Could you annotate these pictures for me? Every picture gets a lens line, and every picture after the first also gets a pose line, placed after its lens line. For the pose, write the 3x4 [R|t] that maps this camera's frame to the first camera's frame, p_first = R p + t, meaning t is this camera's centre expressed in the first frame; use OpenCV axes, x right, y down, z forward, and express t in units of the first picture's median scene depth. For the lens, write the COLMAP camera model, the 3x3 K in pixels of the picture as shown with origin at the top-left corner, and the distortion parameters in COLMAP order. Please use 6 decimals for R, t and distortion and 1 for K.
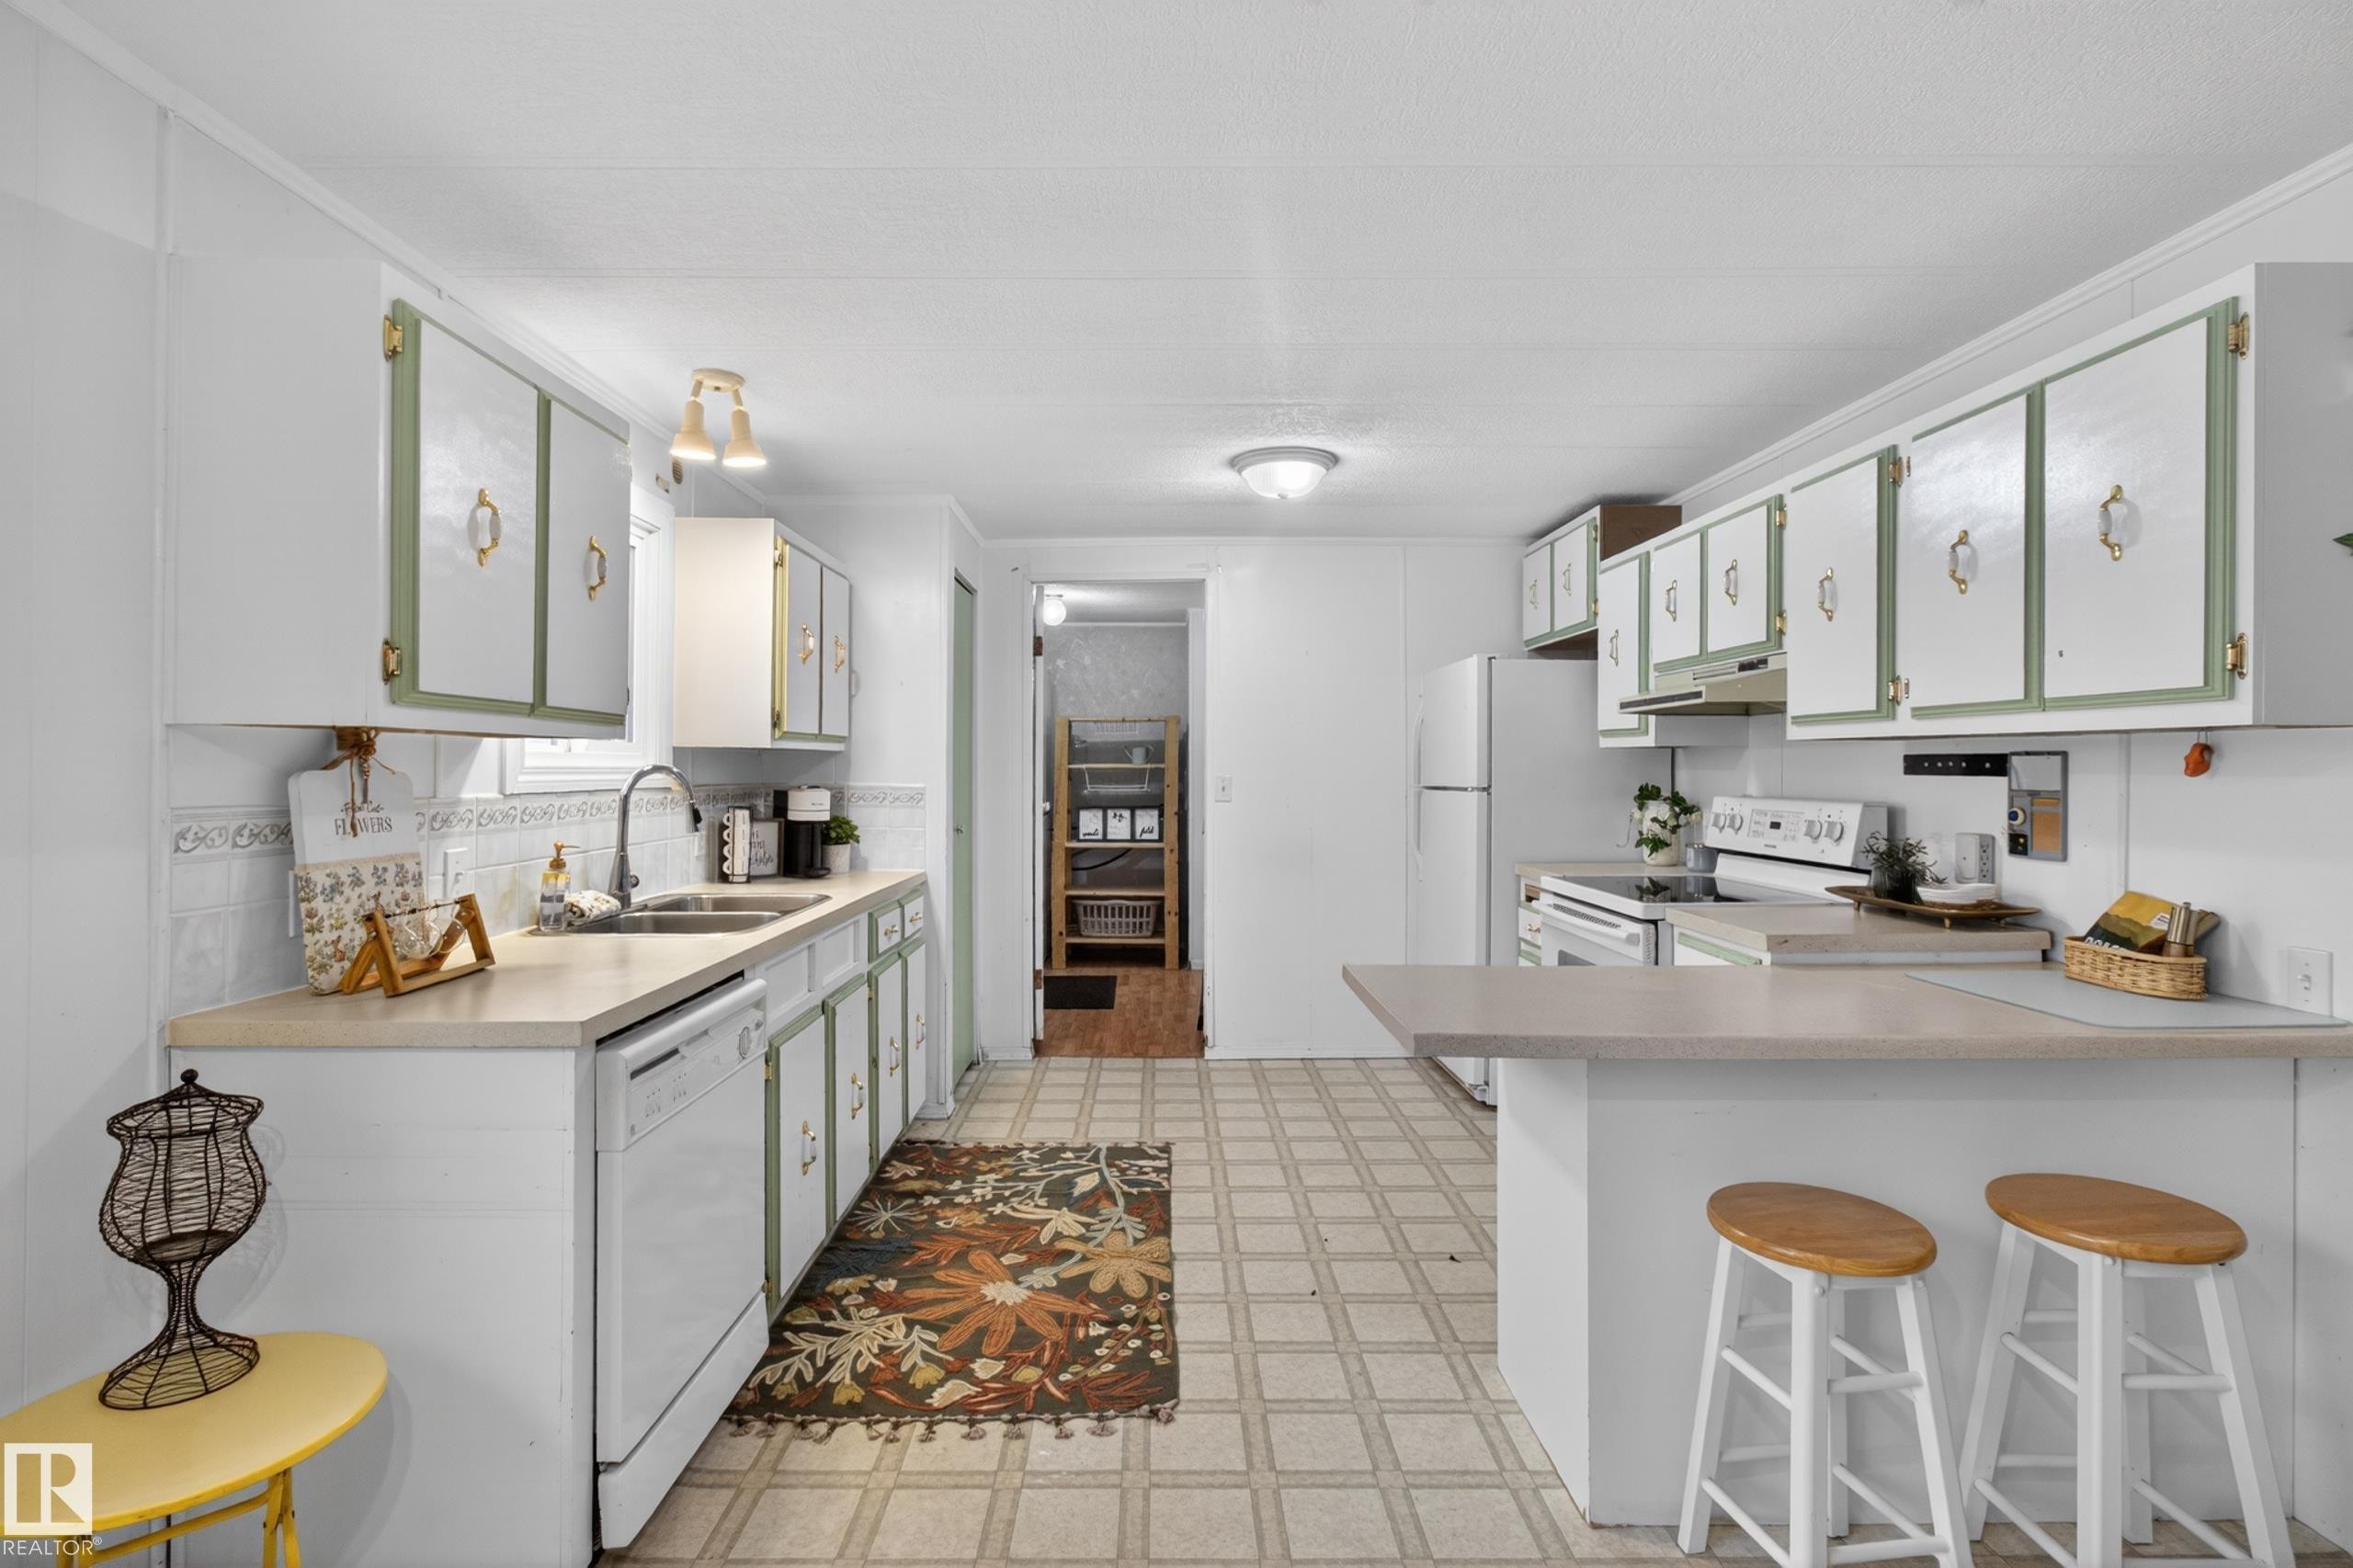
lens RADIAL K [[1110.5, 0, 1158.7], [0, 1110.5, 765.6], [0, 0, 1]] dist [-0.006066, 0.002928]
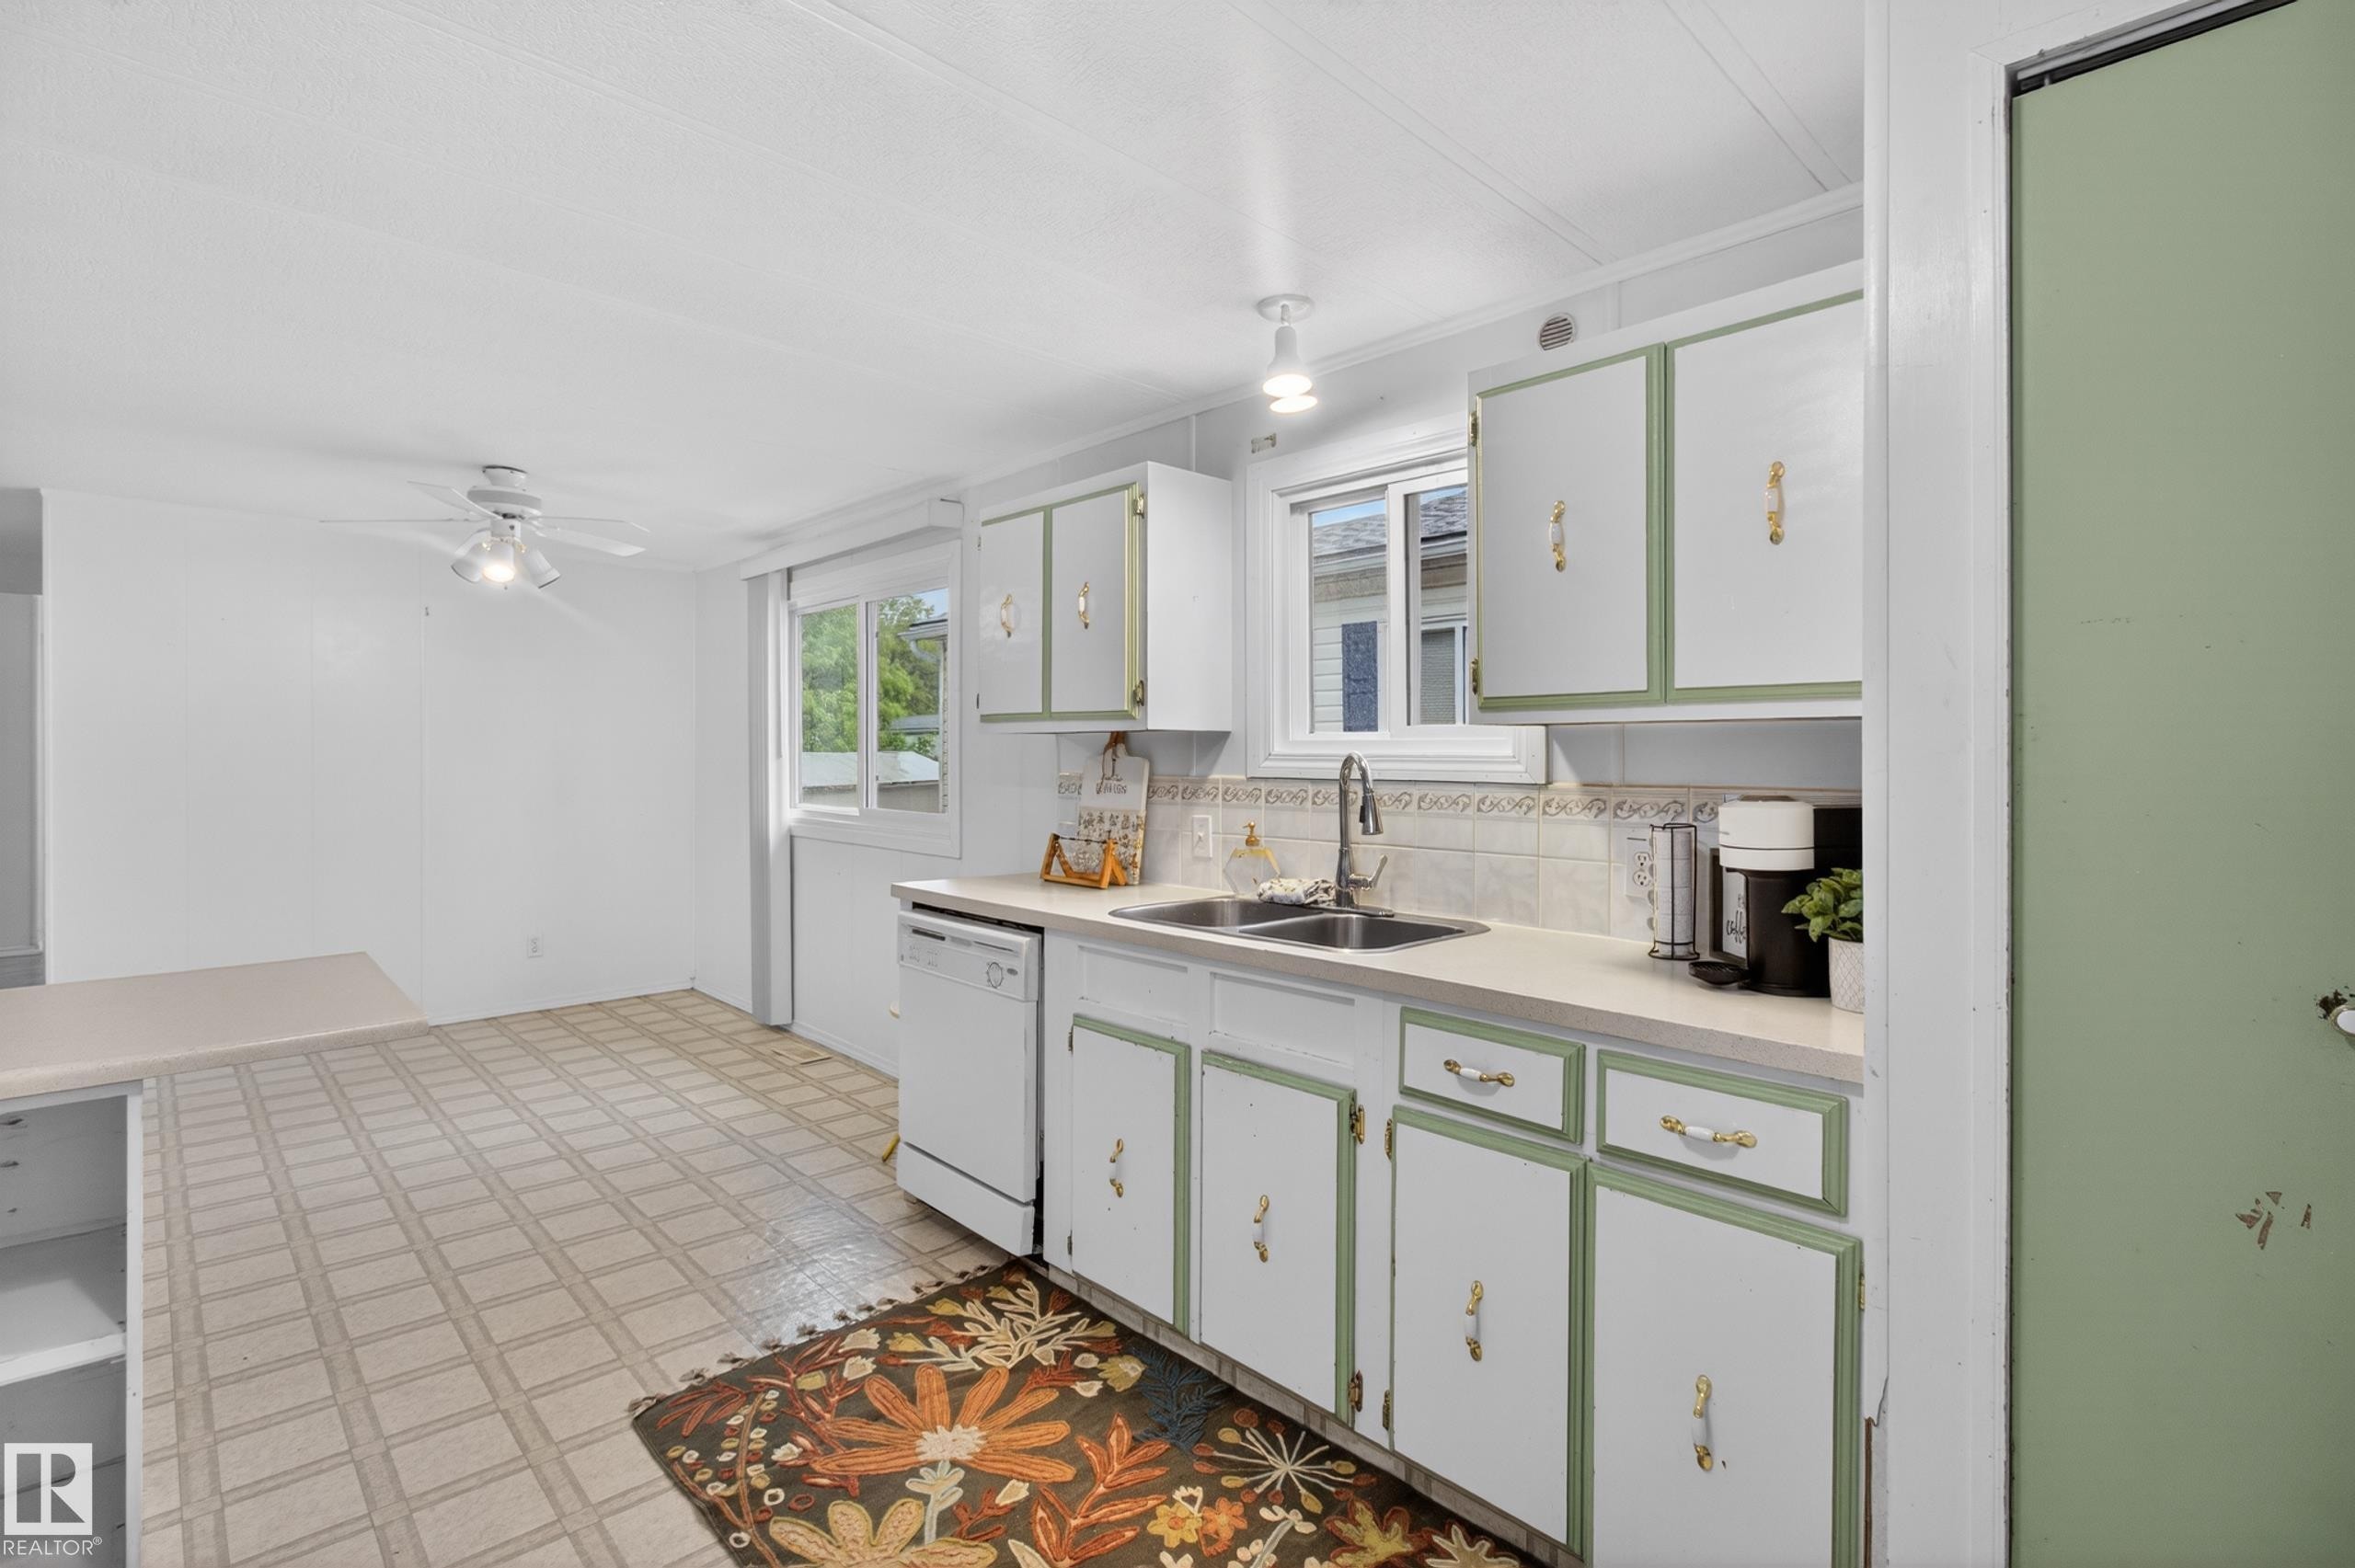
lens RADIAL K [[1111.3, 0, 1170.5], [0, 1111.3, 769.3], [0, 0, 1]] dist [-0.006066, 0.002928]
pose [[-0.733320, -0.000654, -0.679883, 0.257217], [-0.005792, 0.999969, 0.005285, 0.009717], [0.679859, 0.007813, -0.733302, 1.594406]]
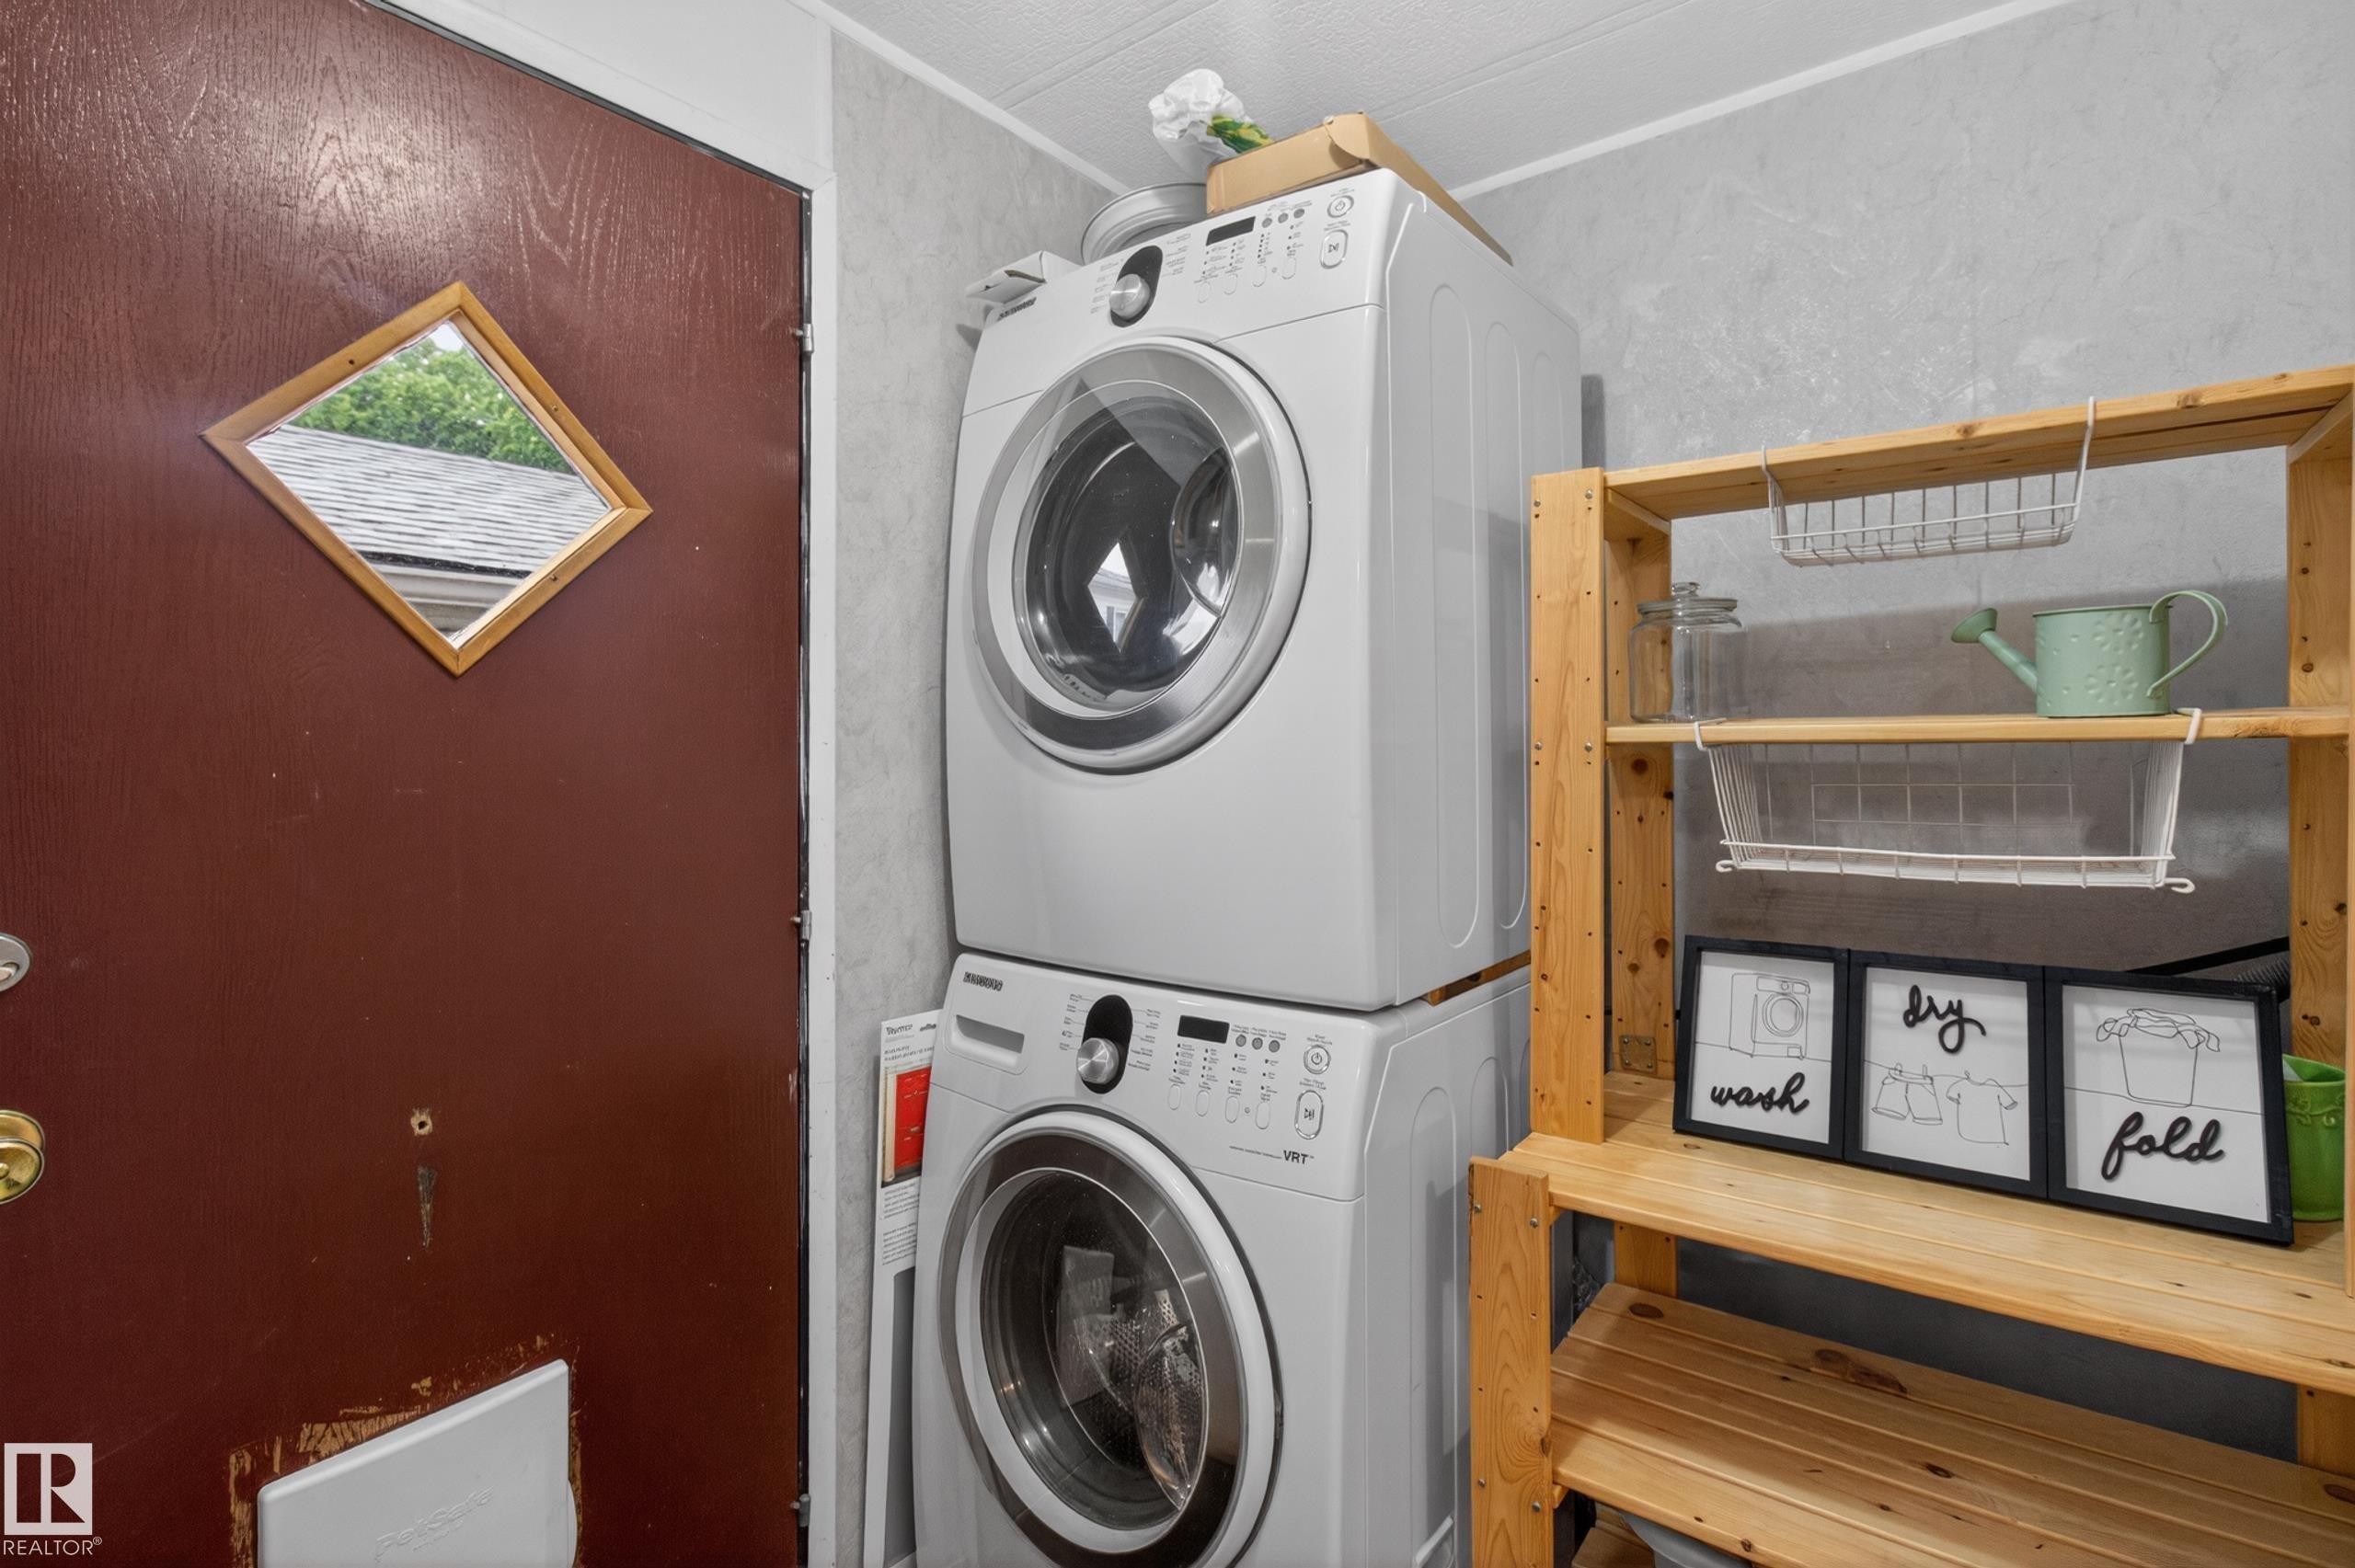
lens RADIAL K [[1111.3, 0, 1171.3], [0, 1111.3, 761.1], [0, 0, 1]] dist [-0.006066, 0.002928]
pose [[0.799558, -0.003718, -0.600577, -0.076703], [0.005478, 0.999984, 0.001102, 0.013407], [0.600564, -0.004171, 0.799566, 2.134726]]
